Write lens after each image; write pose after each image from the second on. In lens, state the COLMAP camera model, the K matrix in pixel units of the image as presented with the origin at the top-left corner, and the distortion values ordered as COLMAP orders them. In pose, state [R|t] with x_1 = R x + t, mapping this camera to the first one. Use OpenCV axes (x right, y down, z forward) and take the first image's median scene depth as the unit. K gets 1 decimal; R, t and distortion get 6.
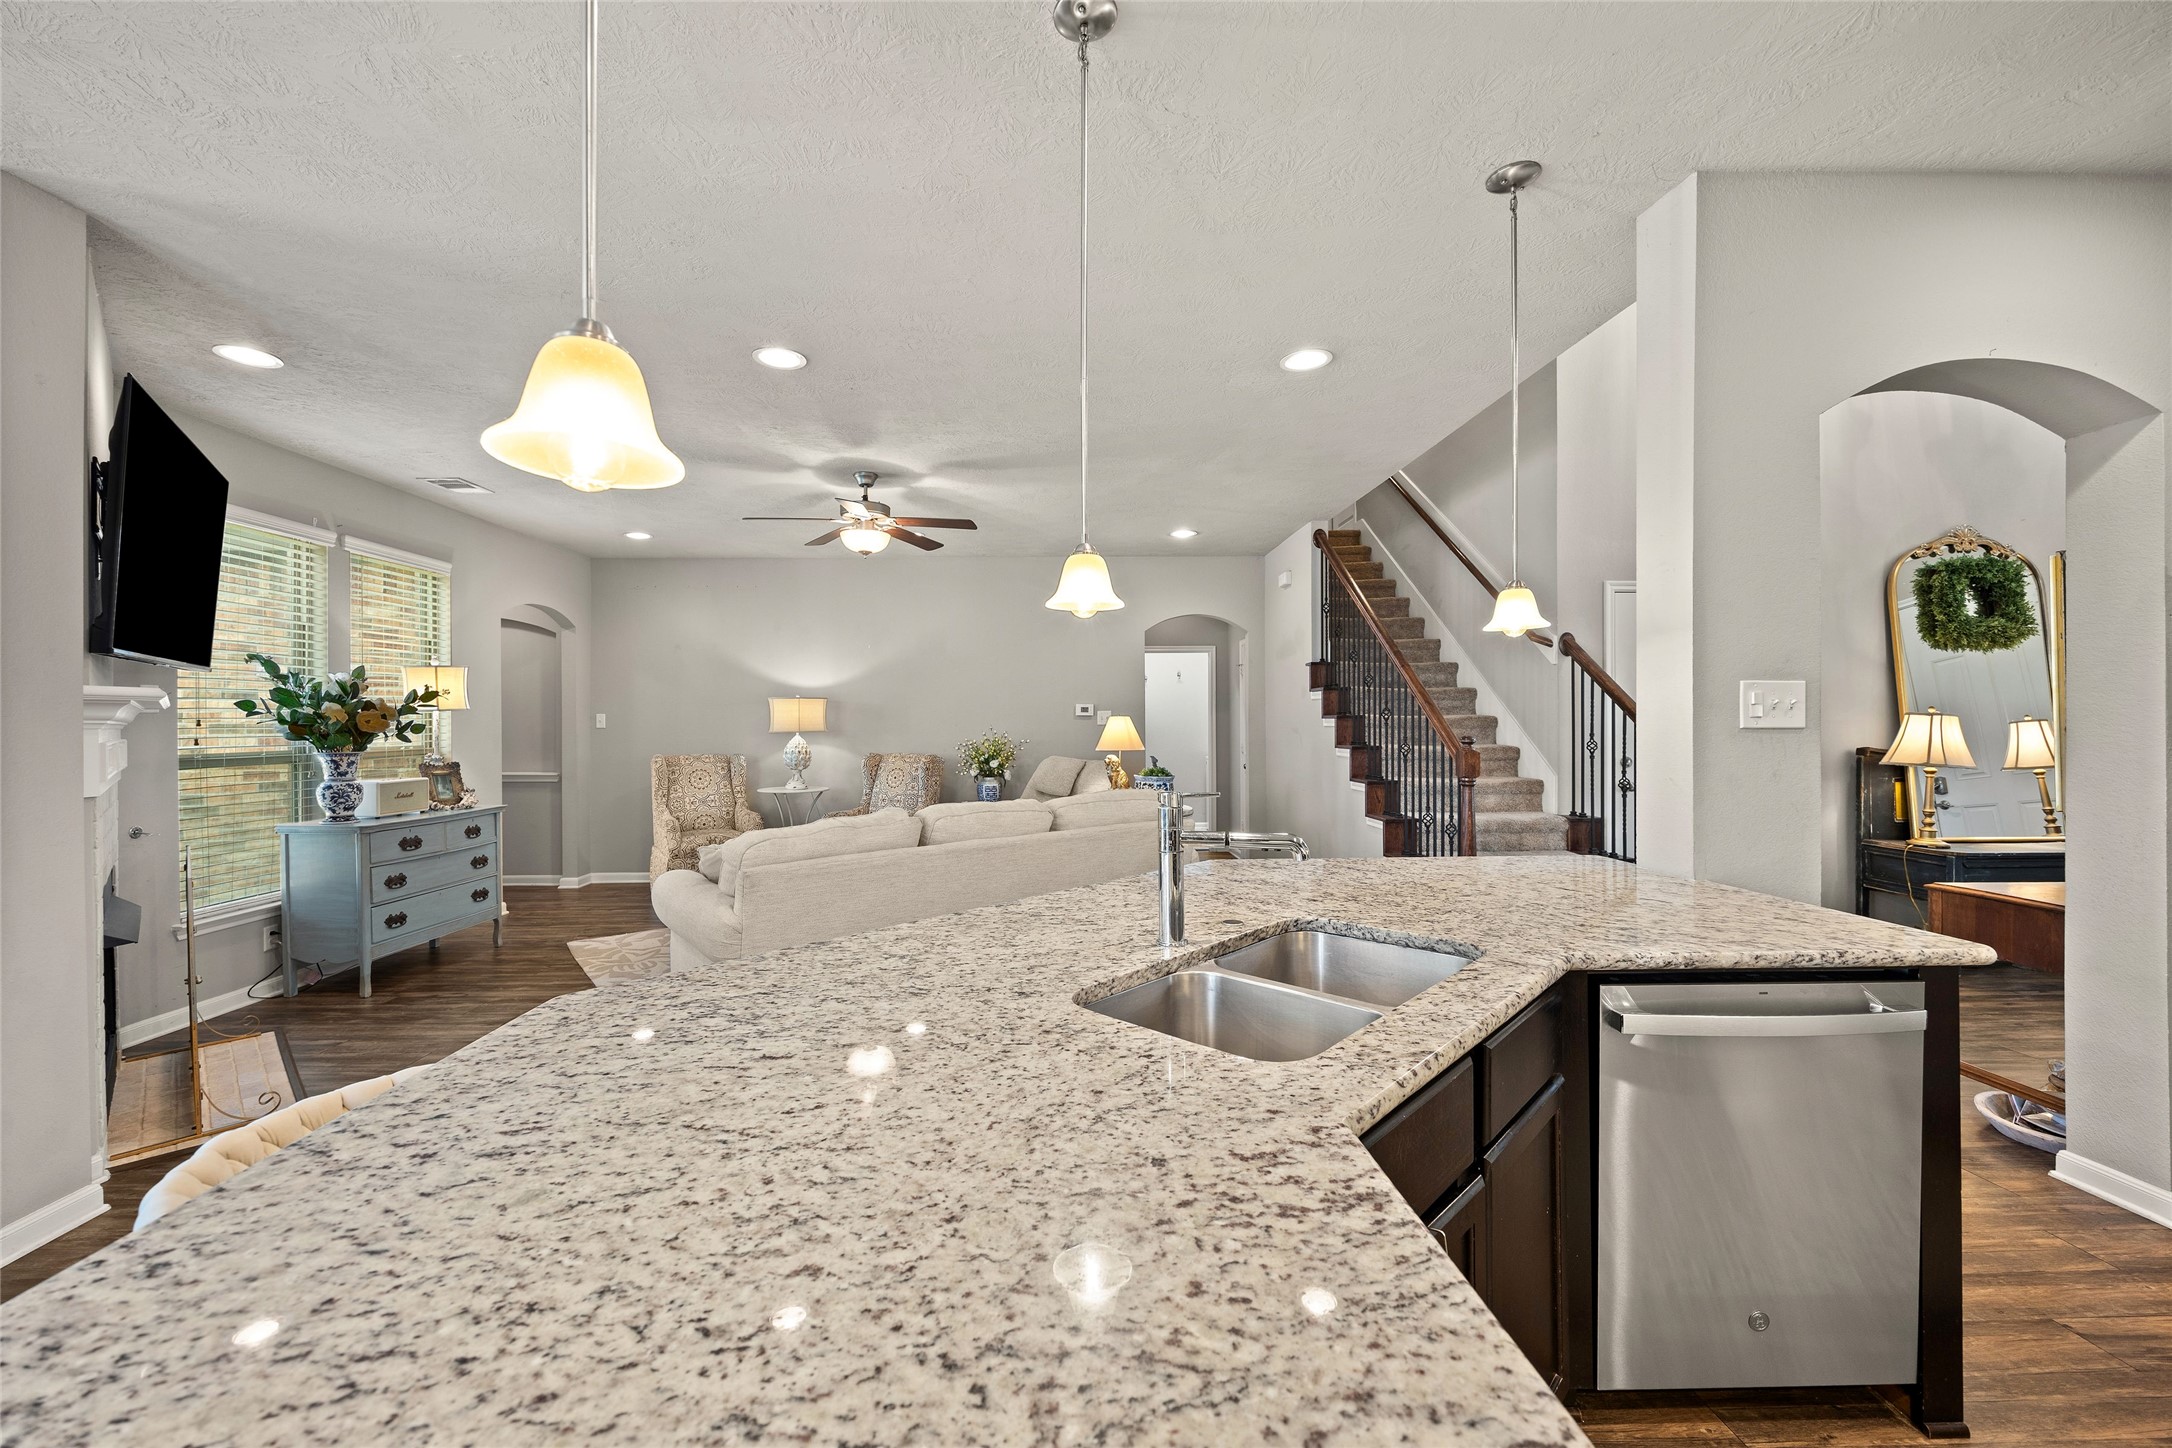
lens RADIAL K [[844.6, 0, 1078.6], [0, 844.6, 732.0], [0, 0, 1]] dist [-0.001858, -0.000268]
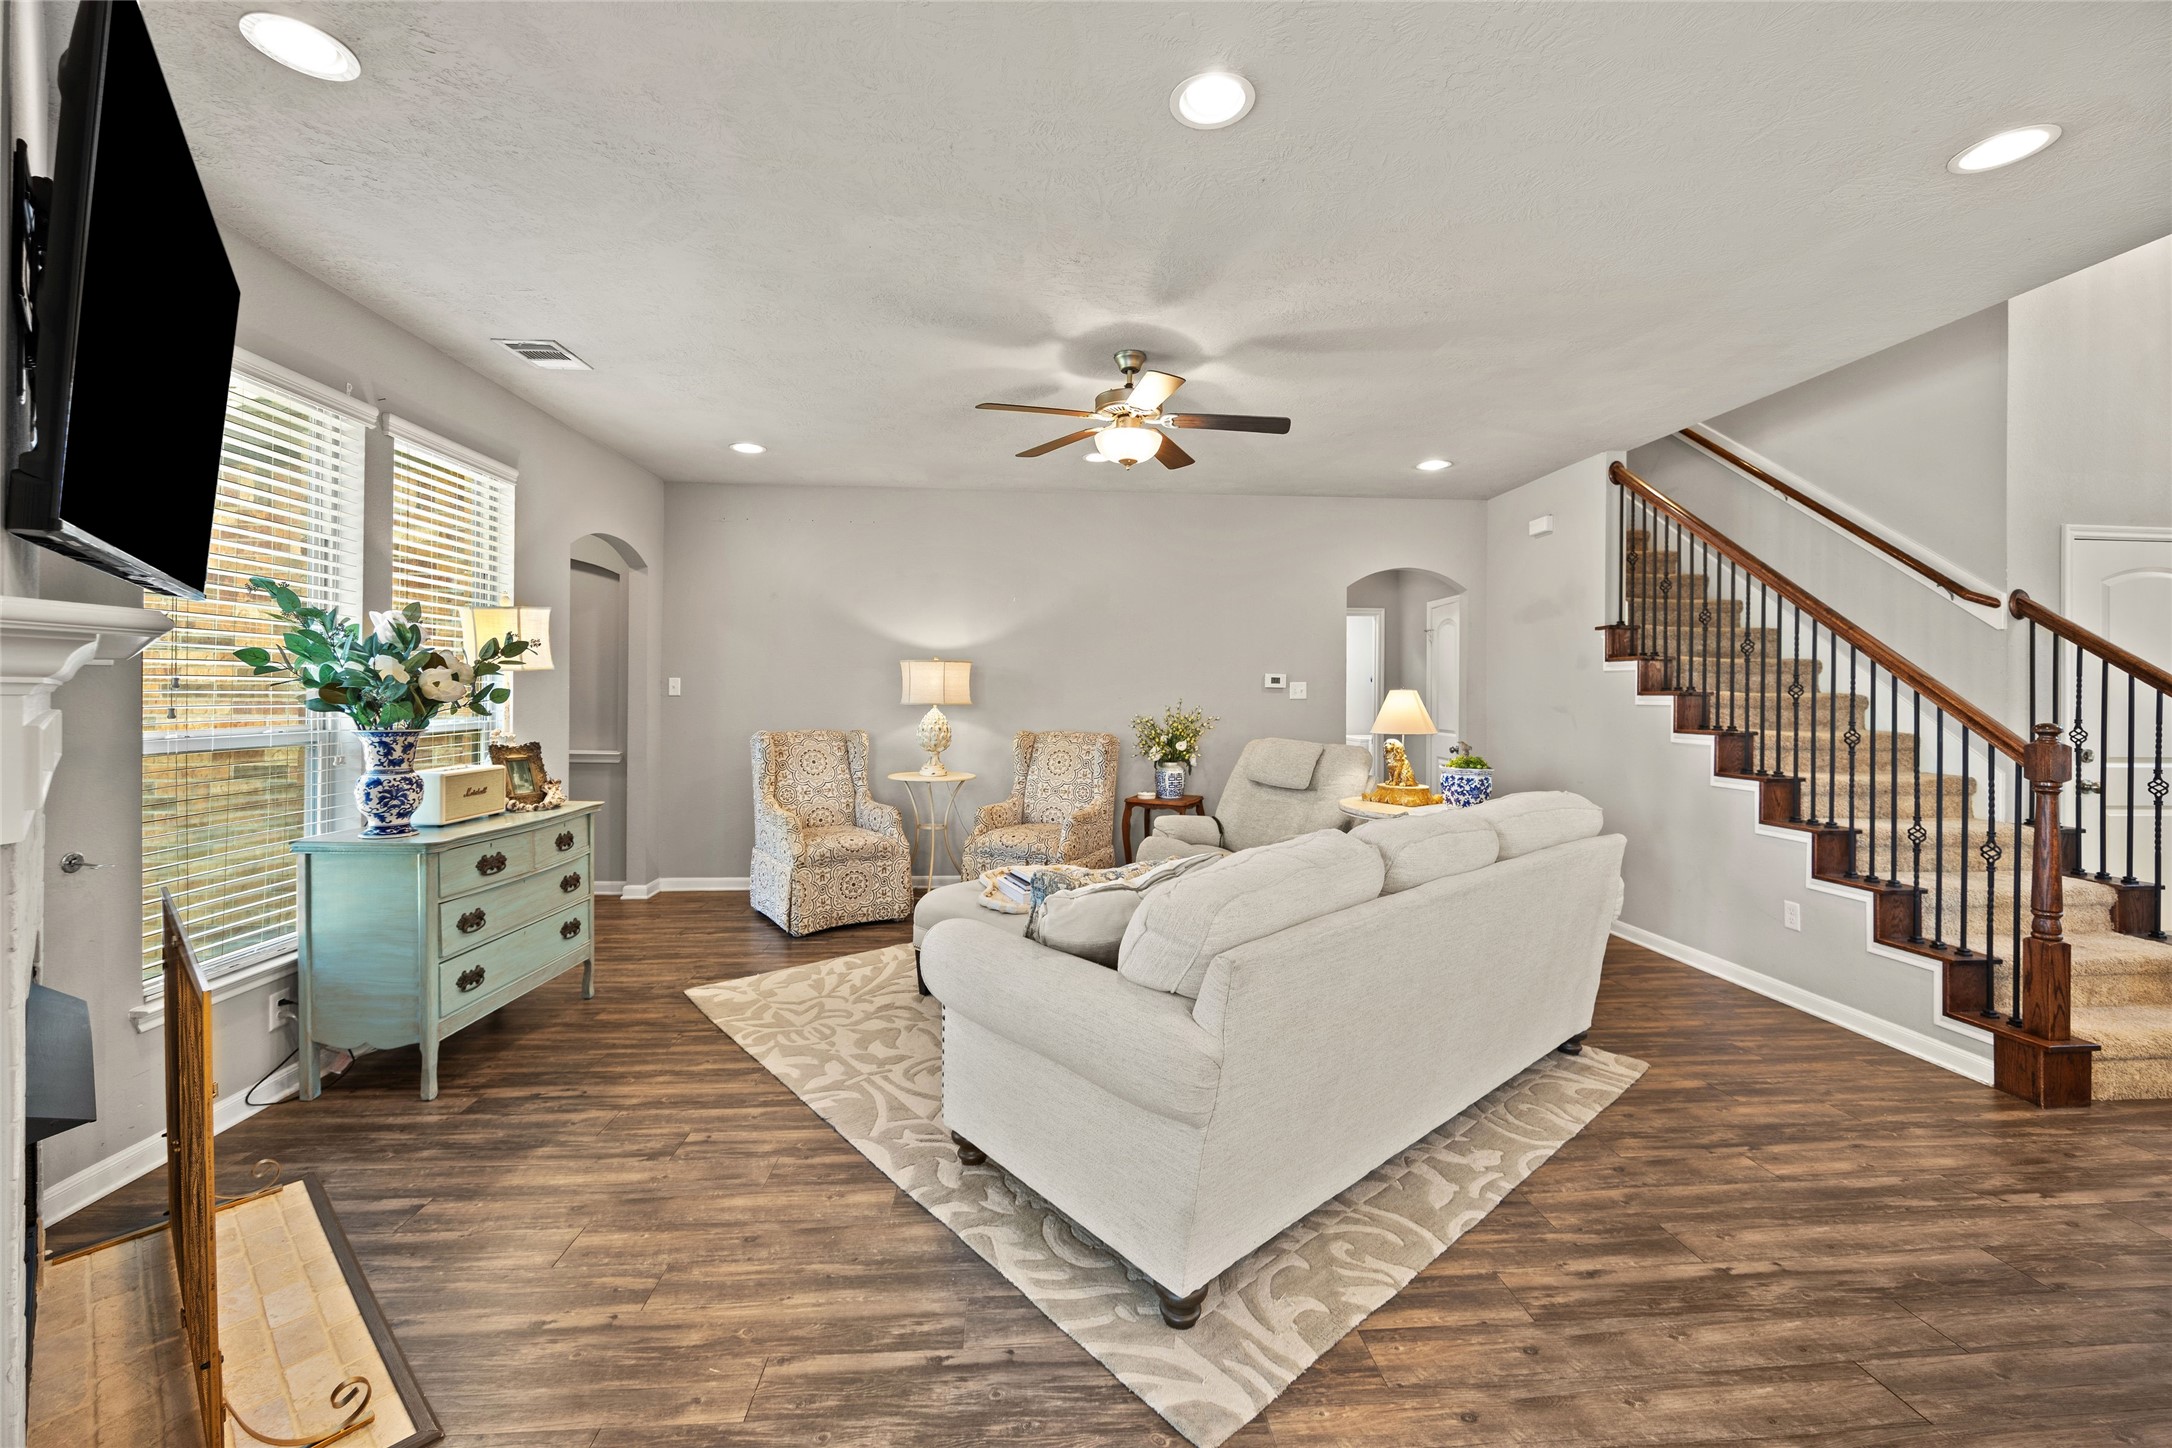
lens RADIAL K [[856.0, 0, 1101.4], [0, 856.0, 701.8], [0, 0, 1]] dist [-0.002139, -0.000323]
pose [[0.998431, 0.012089, 0.054678, -0.351089], [-0.012010, 0.999926, -0.001785, -0.003632], [-0.054695, 0.001126, 0.998502, 0.293270]]
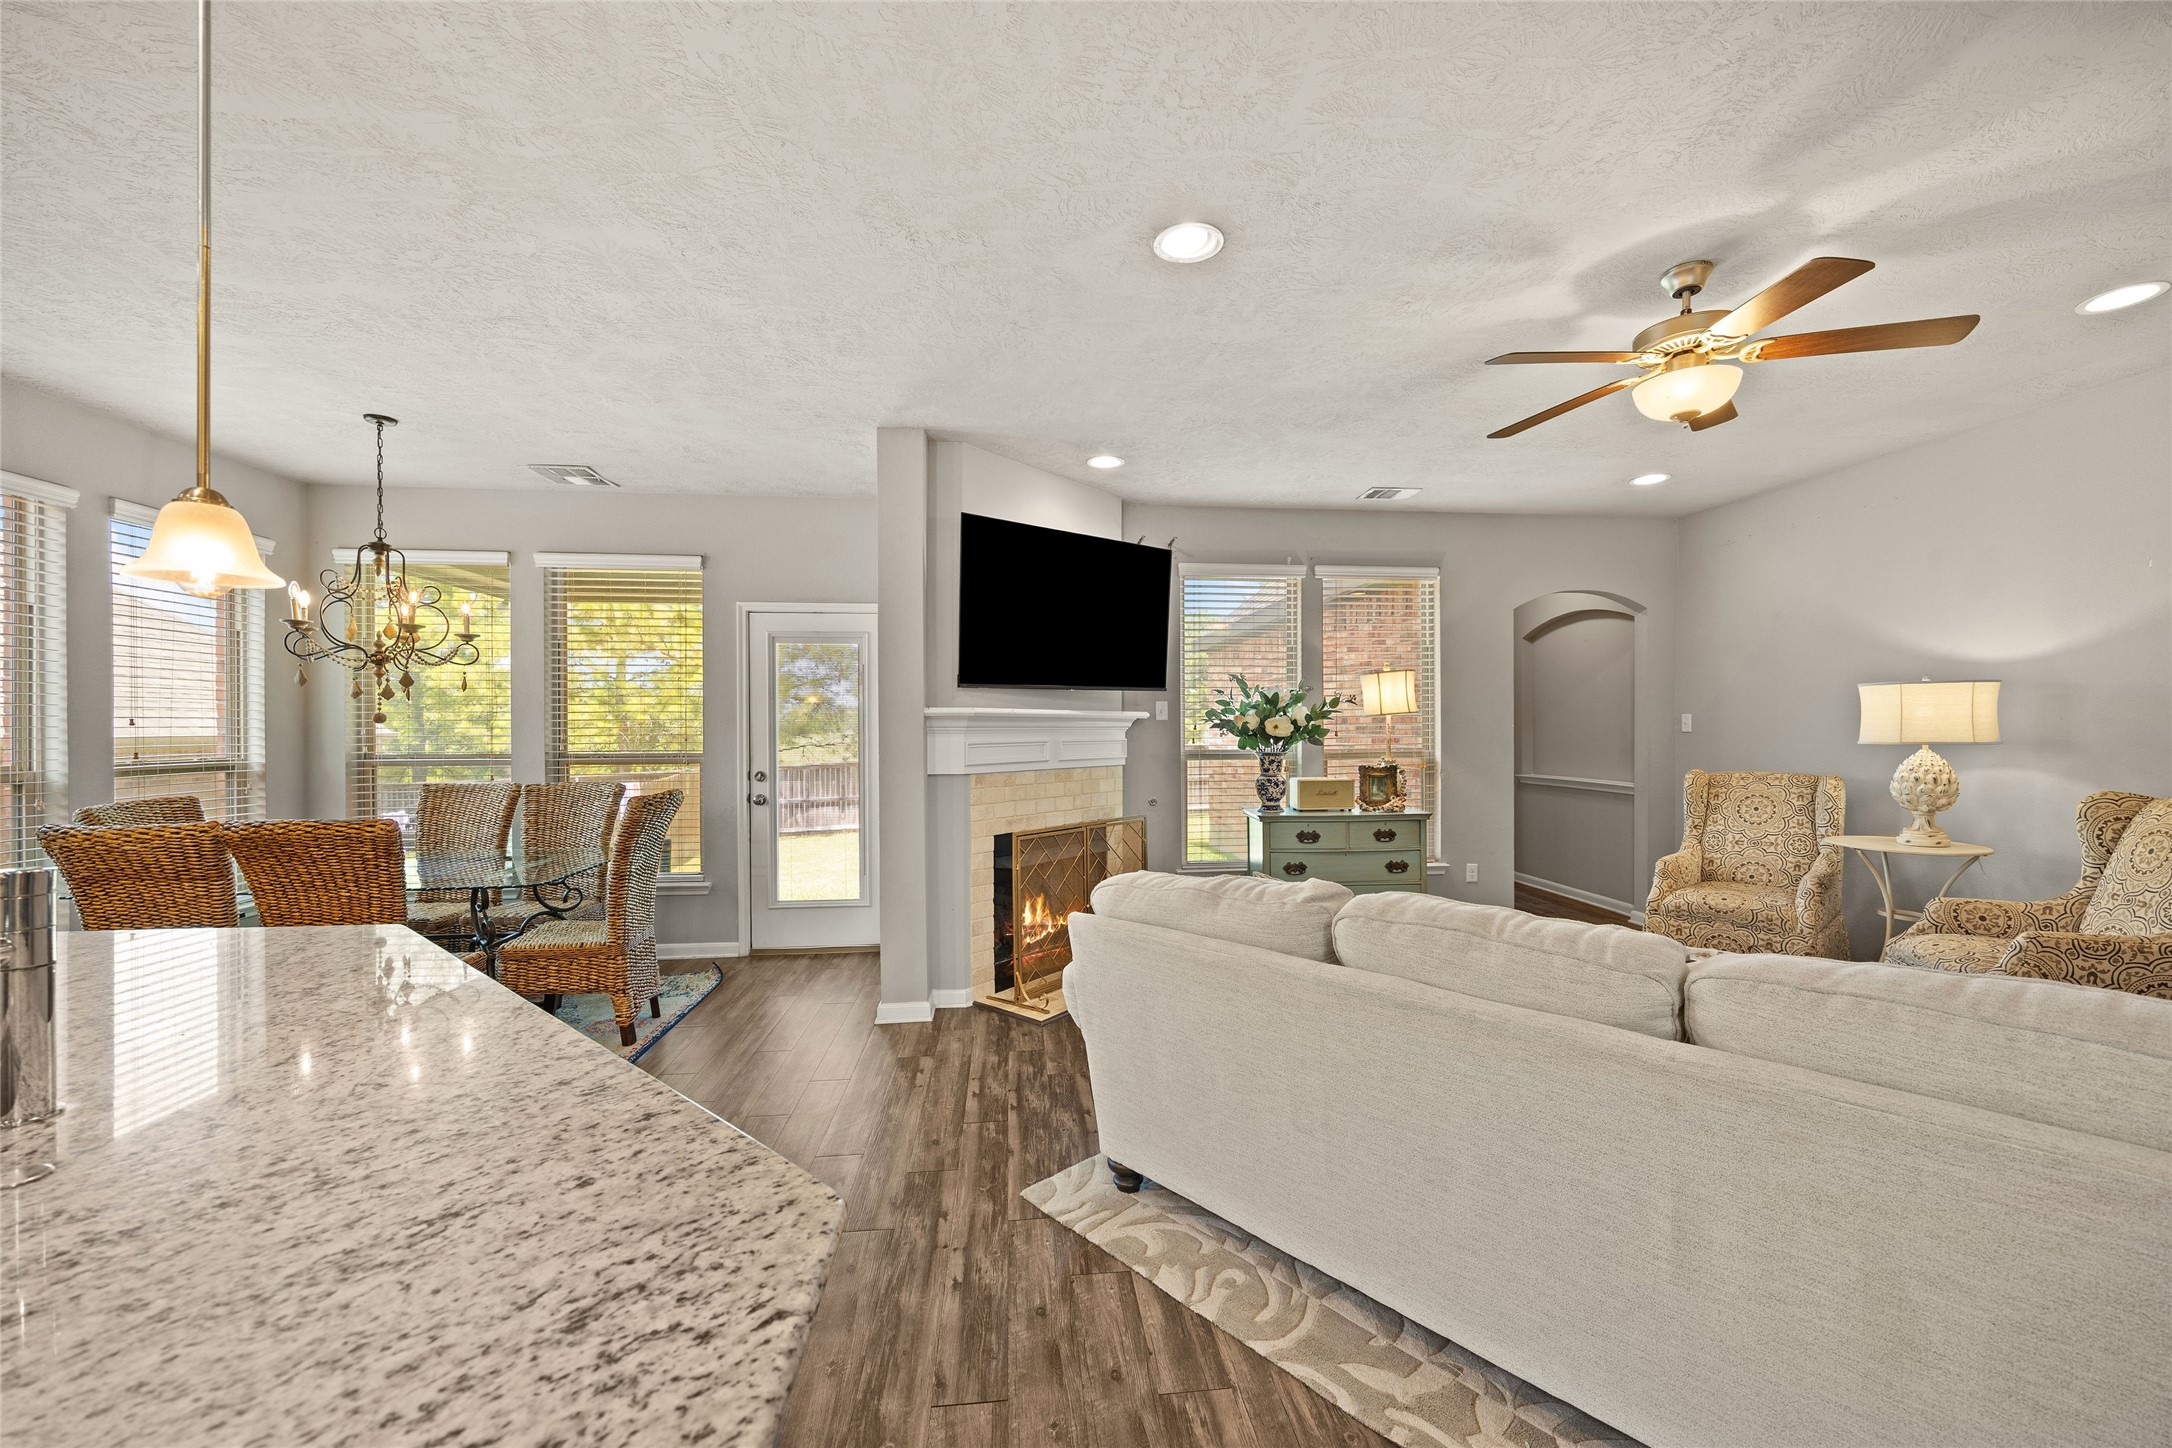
lens RADIAL K [[844.6, 0, 1078.6], [0, 844.6, 732.0], [0, 0, 1]] dist [-0.001858, -0.000268]
pose [[0.064205, 0.009674, -0.997890, 0.296376], [-0.006716, 0.999935, 0.009261, -0.013281], [0.997914, 0.006107, 0.064266, 0.649951]]
